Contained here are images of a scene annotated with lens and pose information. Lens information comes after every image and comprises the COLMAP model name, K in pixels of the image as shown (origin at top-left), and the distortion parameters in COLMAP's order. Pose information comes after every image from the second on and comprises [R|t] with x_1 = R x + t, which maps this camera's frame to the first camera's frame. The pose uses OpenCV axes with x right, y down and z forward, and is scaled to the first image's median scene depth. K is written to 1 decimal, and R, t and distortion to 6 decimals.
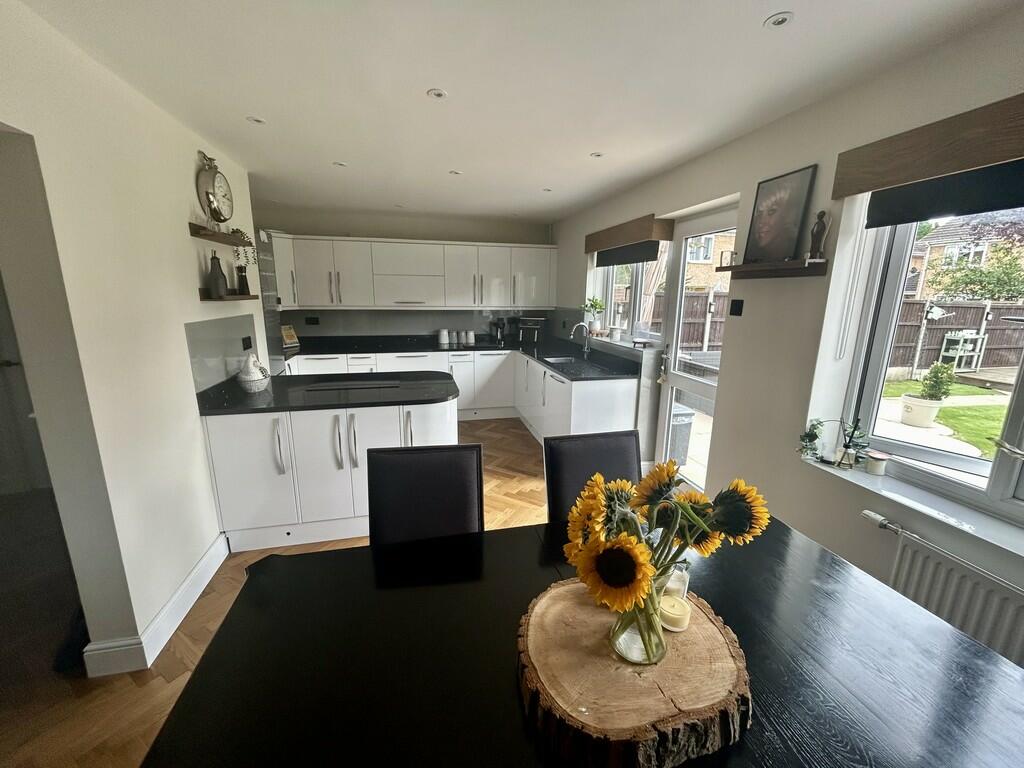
lens RADIAL K [[414.6, 0, 512.7], [0, 414.6, 384.7], [0, 0, 1]] dist [-0.001849, 0.002208]
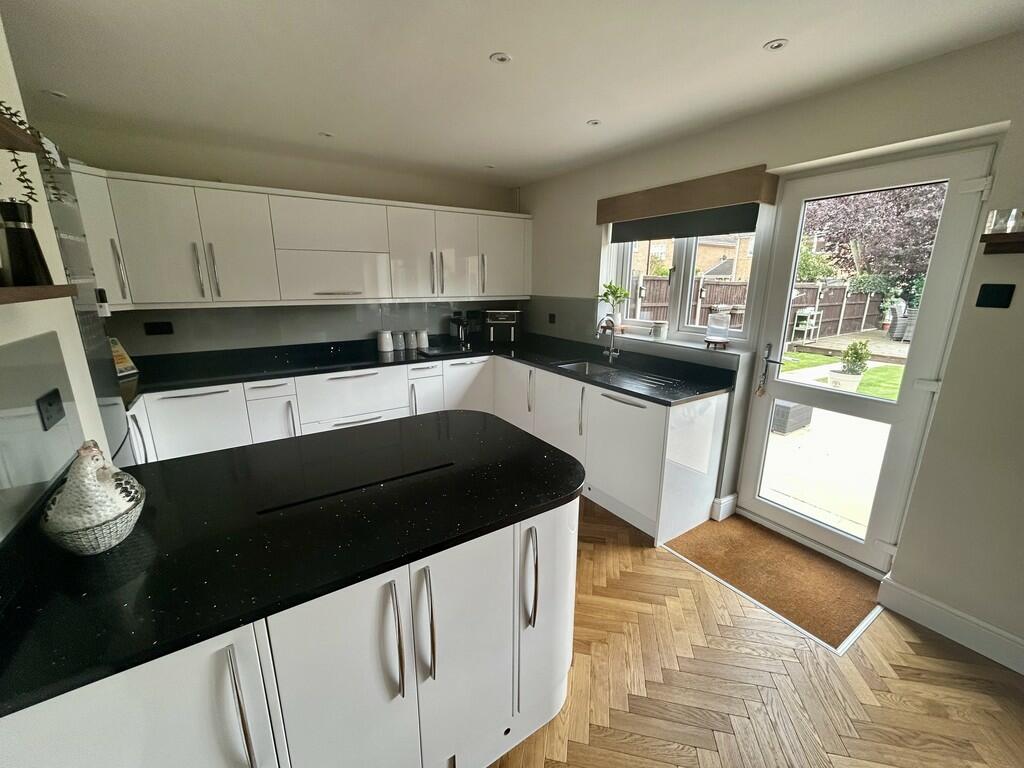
lens RADIAL K [[414.6, 0, 512.5], [0, 414.6, 382.8], [0, 0, 1]] dist [-0.001849, 0.002208]
pose [[0.942998, -0.087018, 0.321219, -0.217199], [0.077504, 0.996094, 0.042313, -0.065893], [-0.323646, -0.015005, 0.946059, 0.298824]]
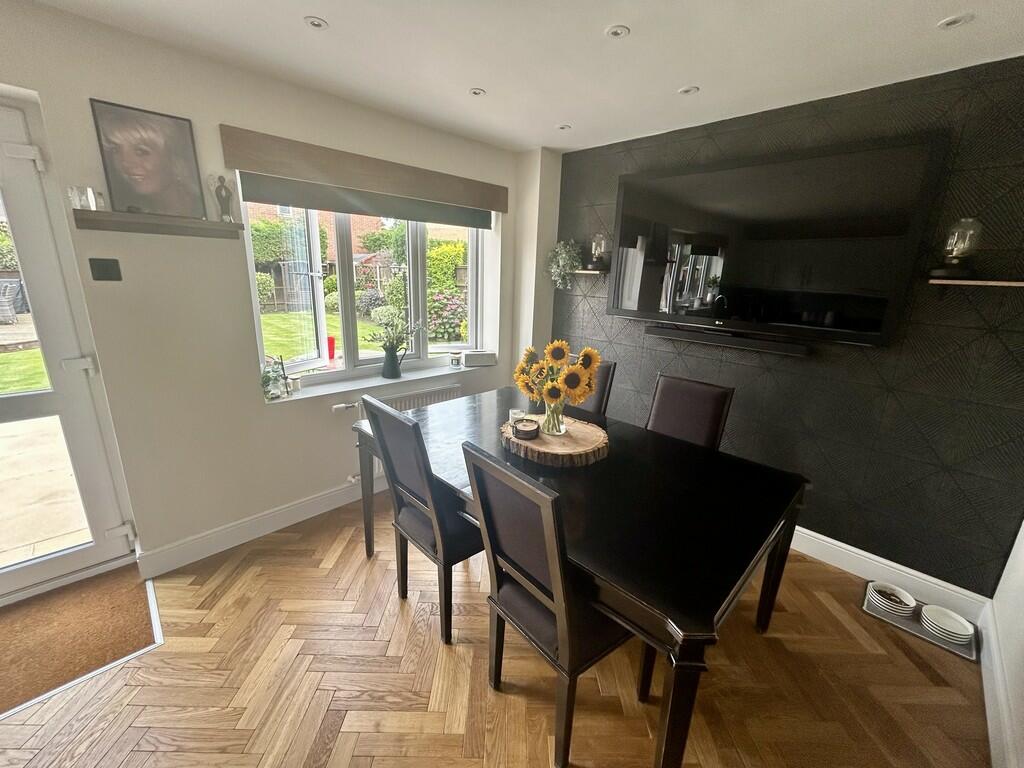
lens RADIAL K [[414.6, 0, 513.2], [0, 414.6, 382.4], [0, 0, 1]] dist [-0.001849, 0.002208]
pose [[-0.513509, -0.249001, 0.821162, -0.241251], [0.148116, 0.916886, 0.370651, -0.082802], [-0.845204, 0.311960, -0.433948, 0.377907]]
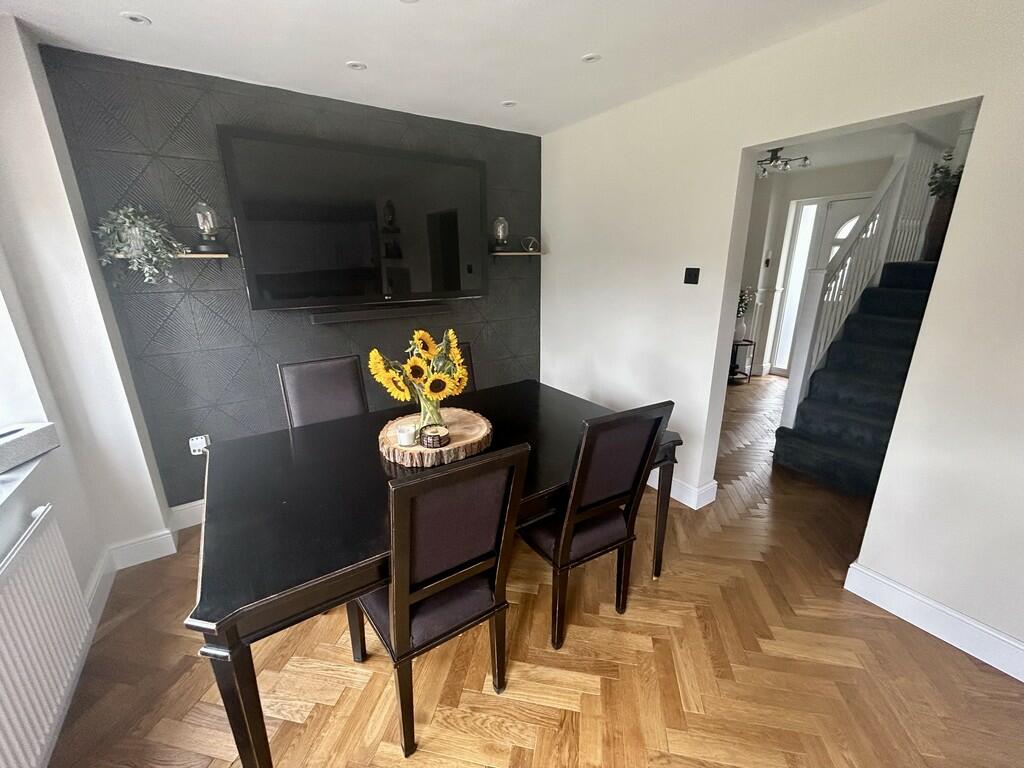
lens RADIAL K [[414.6, 0, 510.7], [0, 414.6, 382.2], [0, 0, 1]] dist [-0.001849, 0.002208]
pose [[-0.937947, 0.099471, -0.332205, 0.109304], [-0.074412, 0.877931, 0.472970, -0.101609], [0.338700, 0.468341, -0.816051, 0.491525]]
